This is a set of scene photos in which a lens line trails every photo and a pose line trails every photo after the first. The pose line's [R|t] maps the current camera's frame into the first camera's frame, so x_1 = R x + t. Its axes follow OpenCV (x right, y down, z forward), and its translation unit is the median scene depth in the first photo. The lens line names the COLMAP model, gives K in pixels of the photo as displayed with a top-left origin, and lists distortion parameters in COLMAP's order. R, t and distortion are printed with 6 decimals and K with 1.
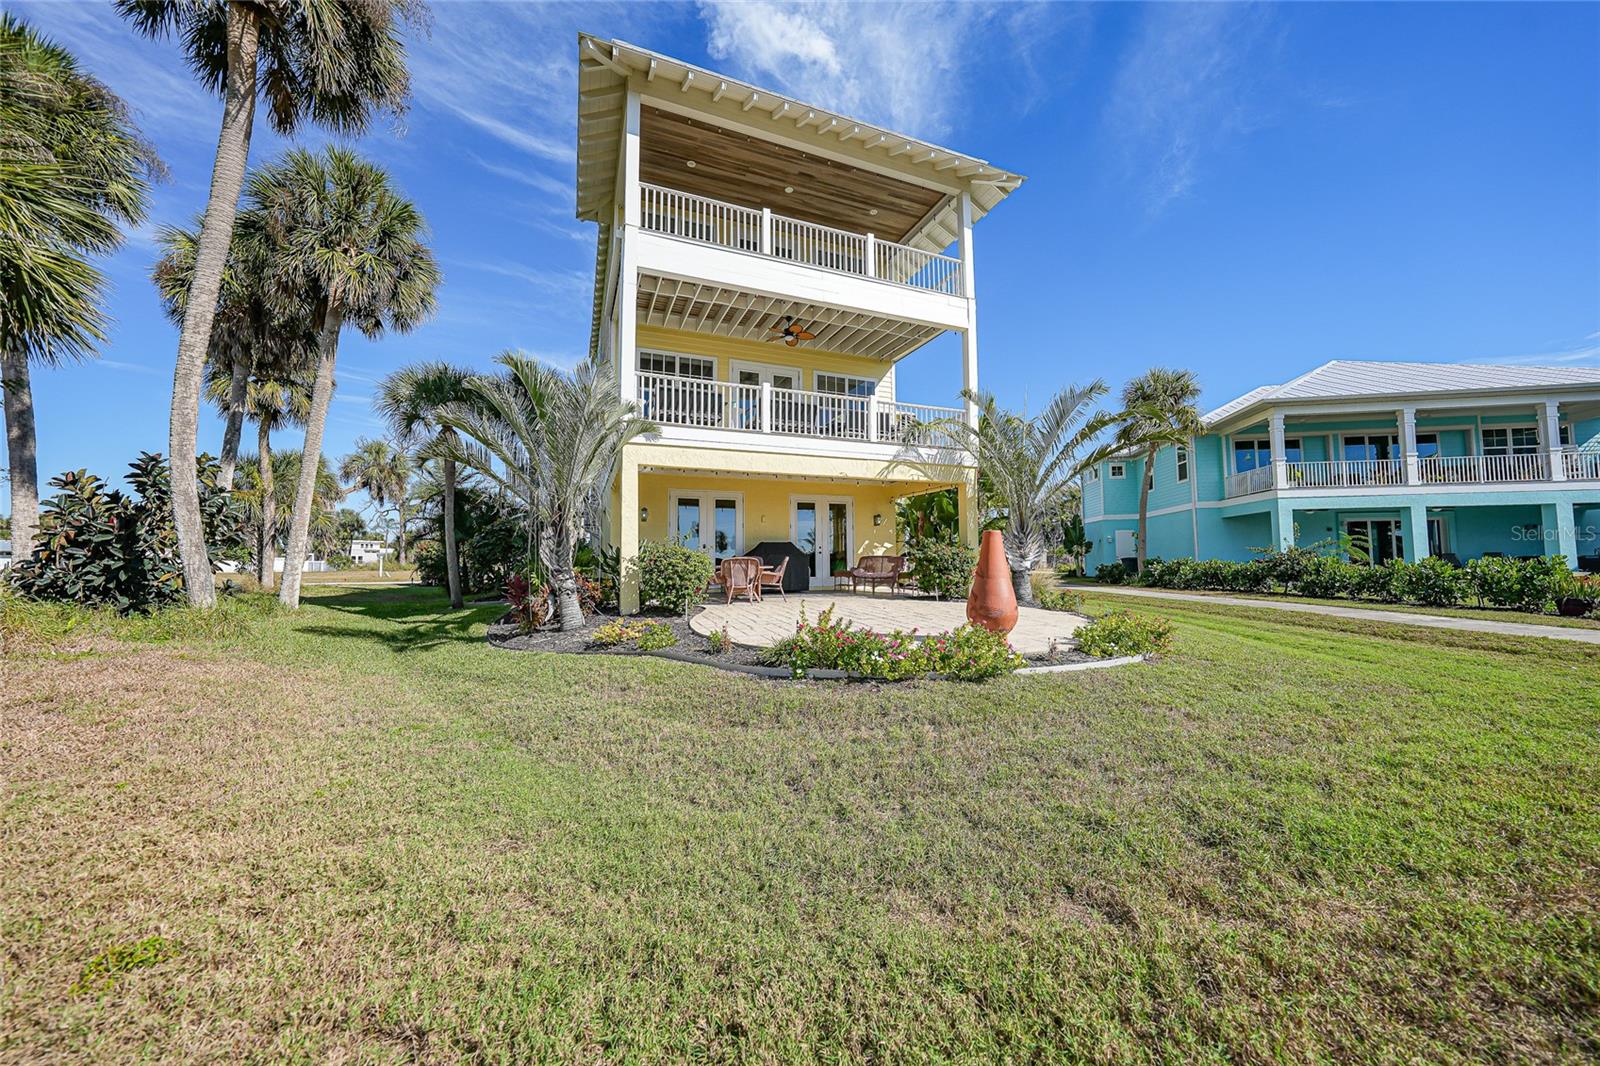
lens RADIAL K [[547.5, 0, 796.6], [0, 547.5, 529.0], [0, 0, 1]] dist [-0.014366, 0.000054]
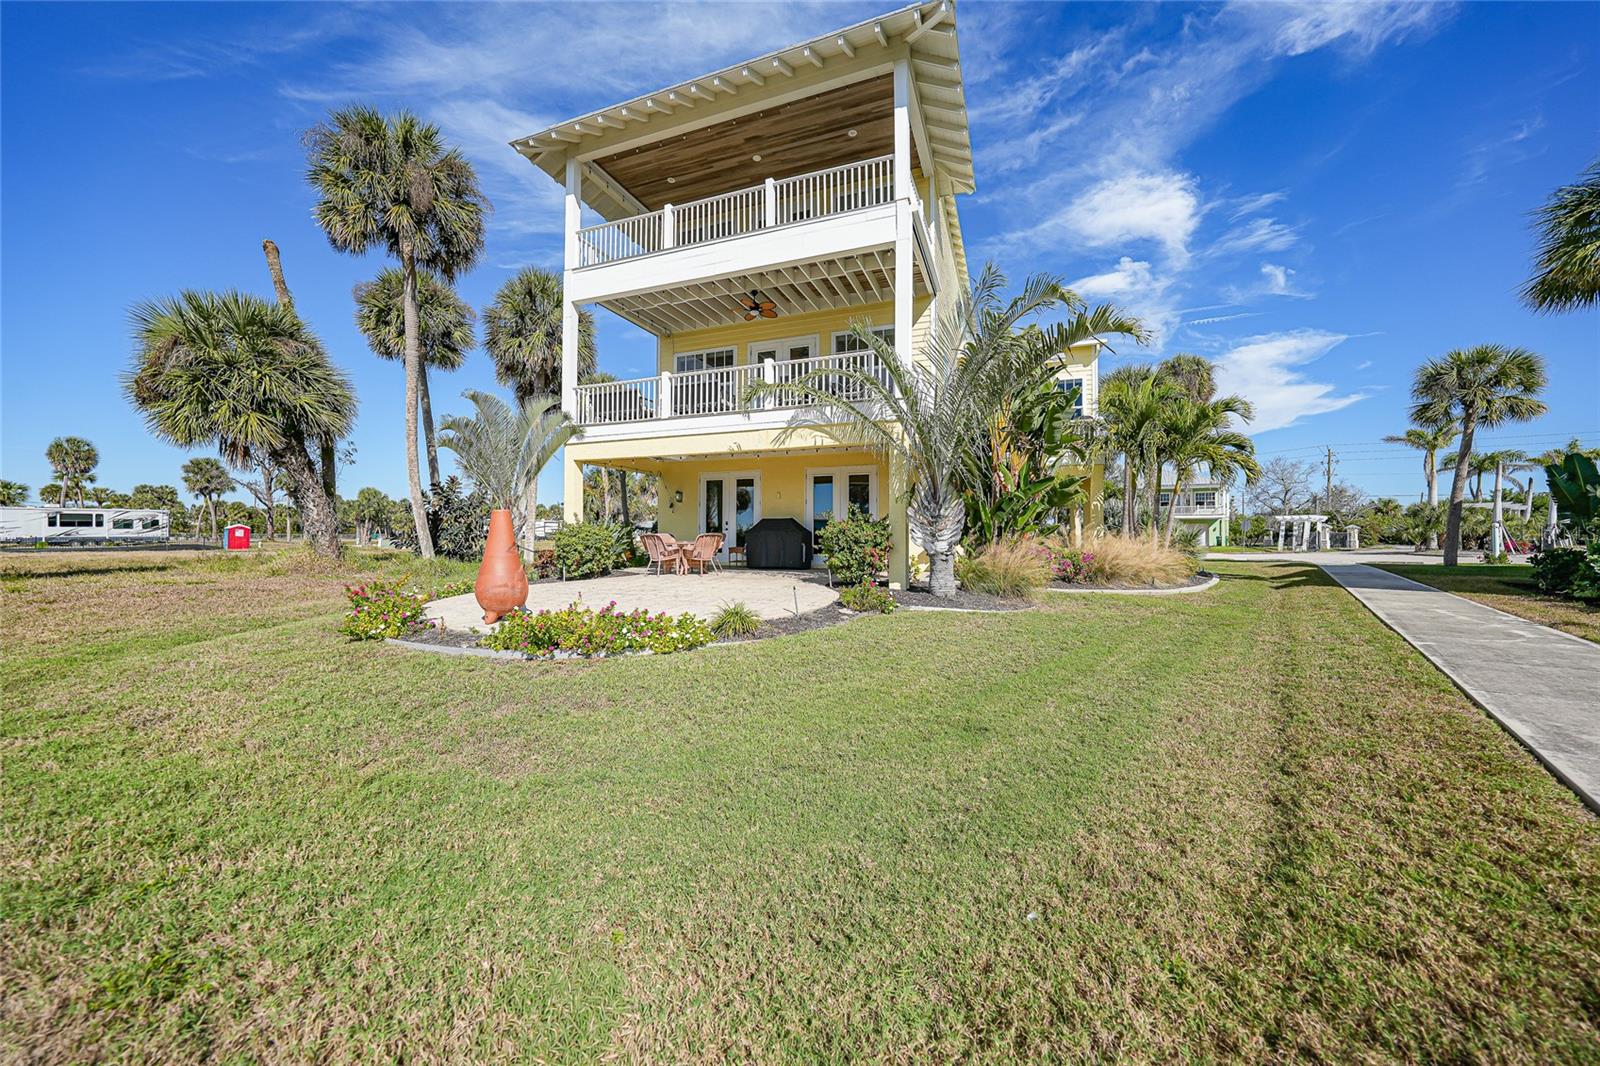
lens RADIAL K [[551.3, 0, 789.7], [0, 551.3, 542.4], [0, 0, 1]] dist [-0.025305, 0.006034]
pose [[0.737011, 0.016274, -0.675684, 0.775200], [0.030680, 0.997874, 0.057499, 0.014055], [0.675184, -0.063108, 0.734945, 0.304159]]
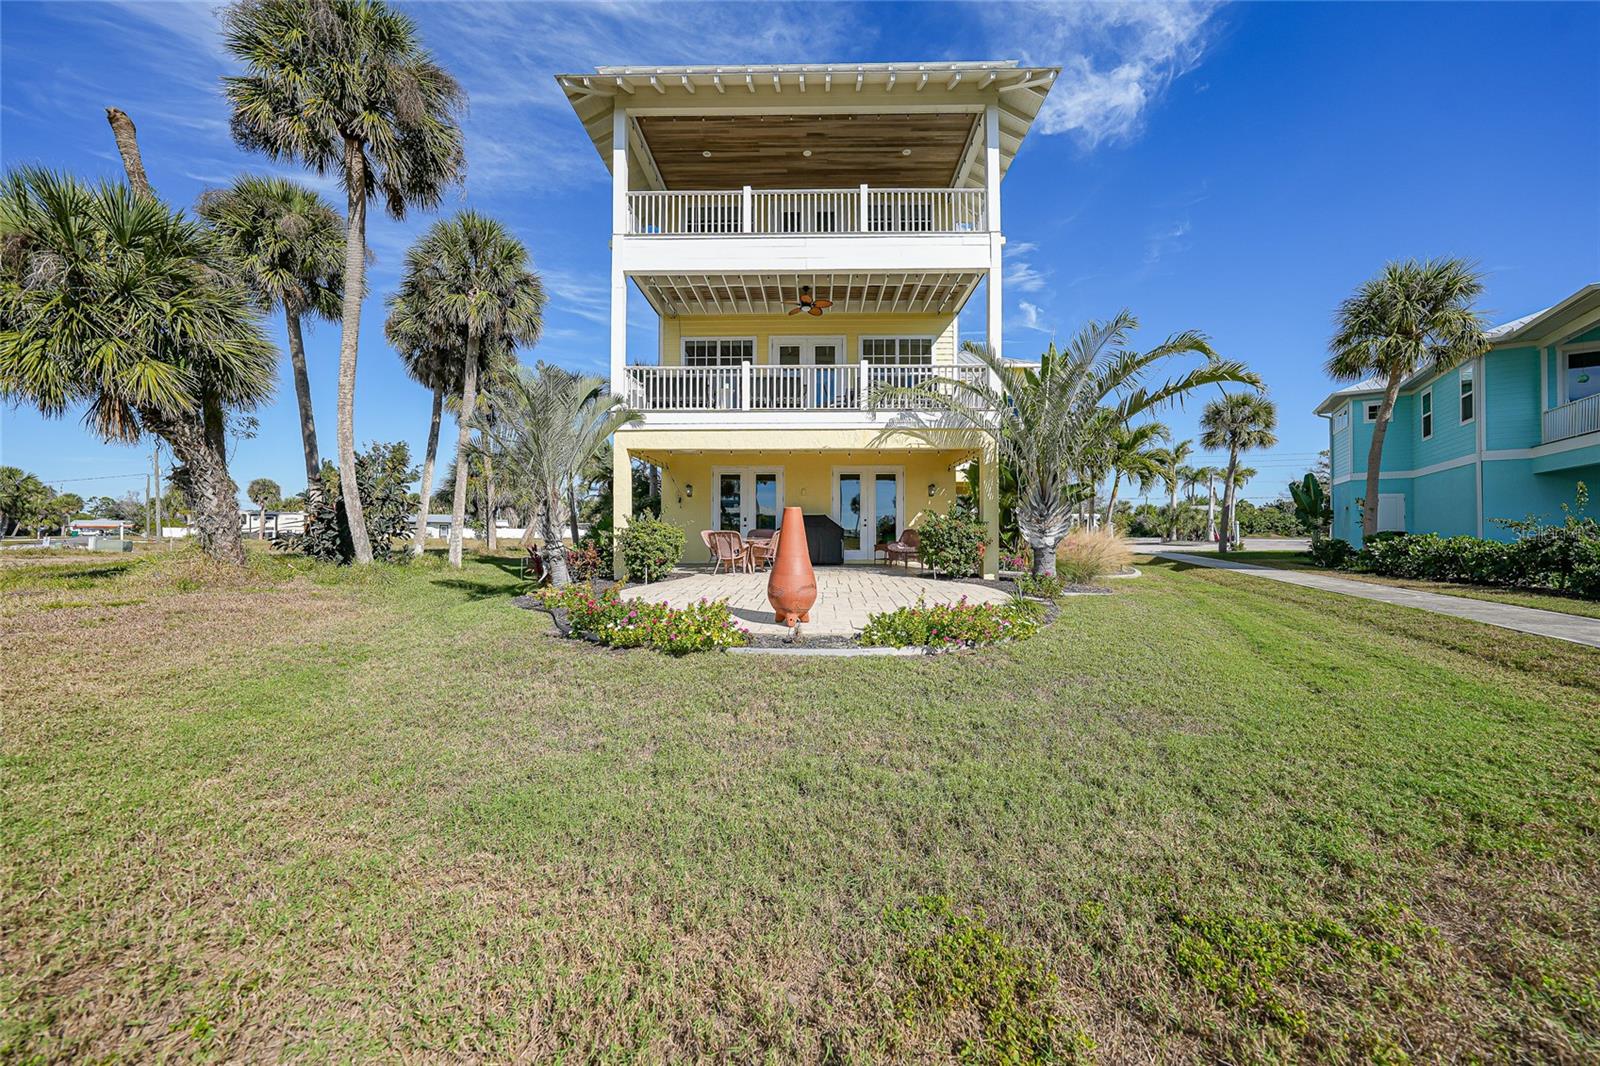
lens RADIAL K [[565.5, 0, 800.0], [0, 565.5, 533.0], [0, 0, 1]] dist [-0.025621, 0.006121]
pose [[0.920716, 0.007672, -0.390158, 0.407006], [0.016703, 0.998116, 0.059045, -0.005674], [0.389875, -0.060881, 0.918853, 0.039562]]
